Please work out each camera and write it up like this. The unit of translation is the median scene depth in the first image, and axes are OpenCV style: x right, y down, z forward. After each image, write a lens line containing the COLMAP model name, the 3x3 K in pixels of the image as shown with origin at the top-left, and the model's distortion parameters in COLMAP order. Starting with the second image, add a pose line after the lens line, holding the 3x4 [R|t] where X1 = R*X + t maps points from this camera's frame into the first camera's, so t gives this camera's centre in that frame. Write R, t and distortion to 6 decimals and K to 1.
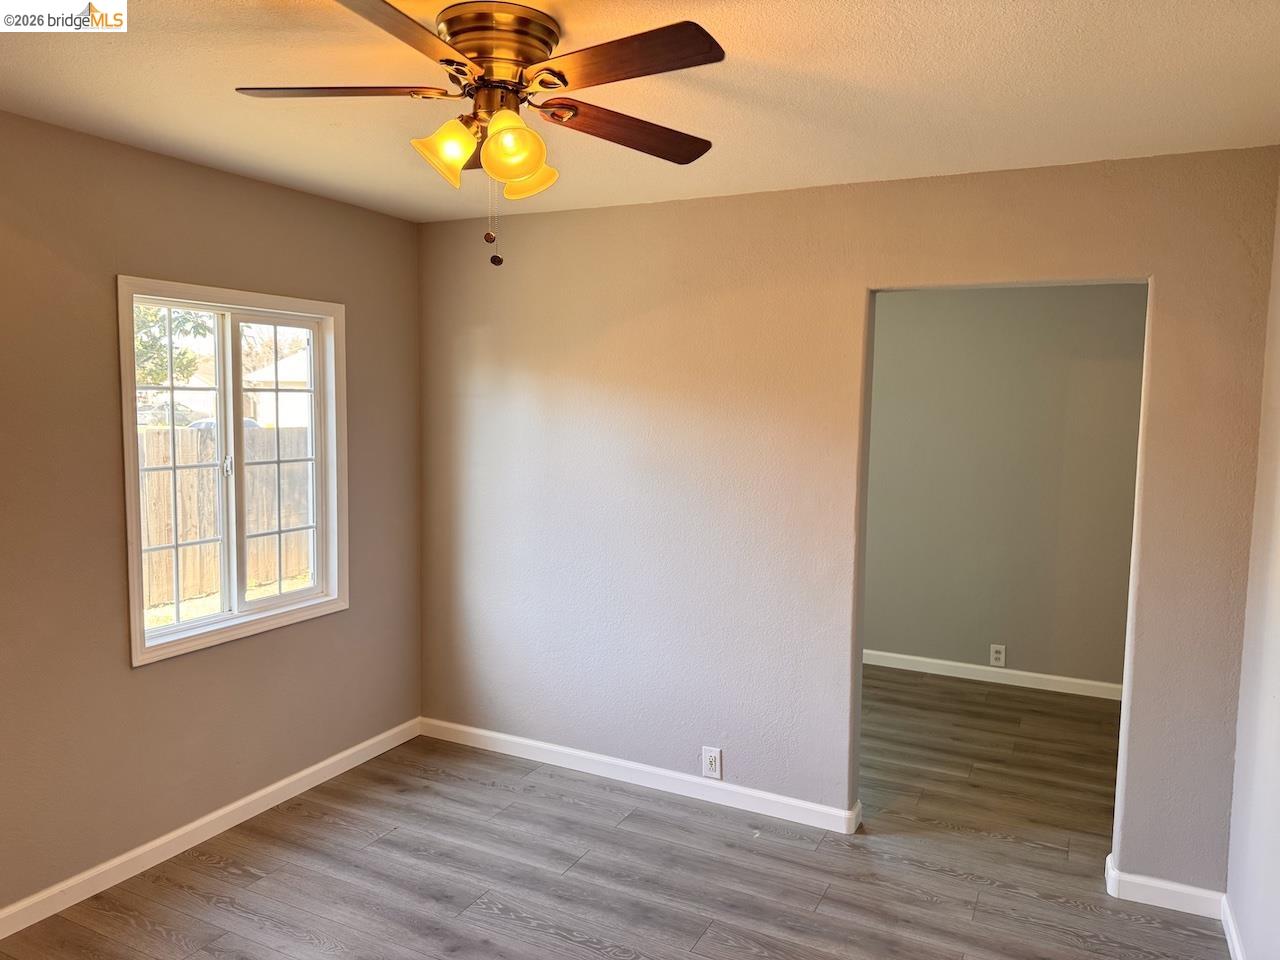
lens RADIAL K [[891.1, 0, 648.5], [0, 891.1, 488.3], [0, 0, 1]] dist [0.060582, -0.074504]
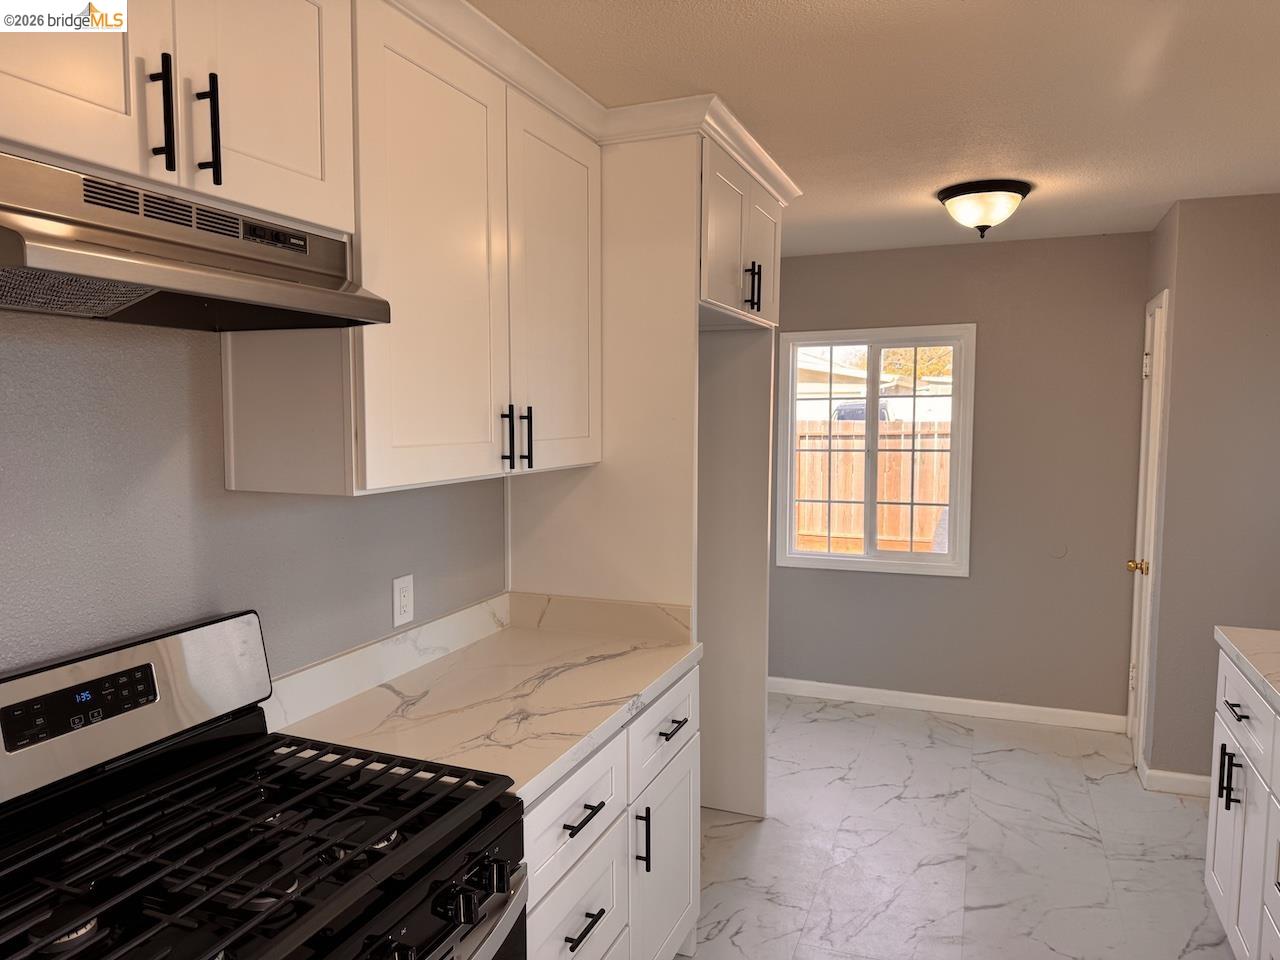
lens RADIAL K [[891.1, 0, 635.0], [0, 891.1, 475.3], [0, 0, 1]] dist [0.060582, -0.074504]
pose [[0.080434, 0.069943, -0.994303, 0.901861], [-0.073892, 0.995209, 0.064030, -0.049284], [0.994017, 0.068321, 0.085217, 0.507445]]
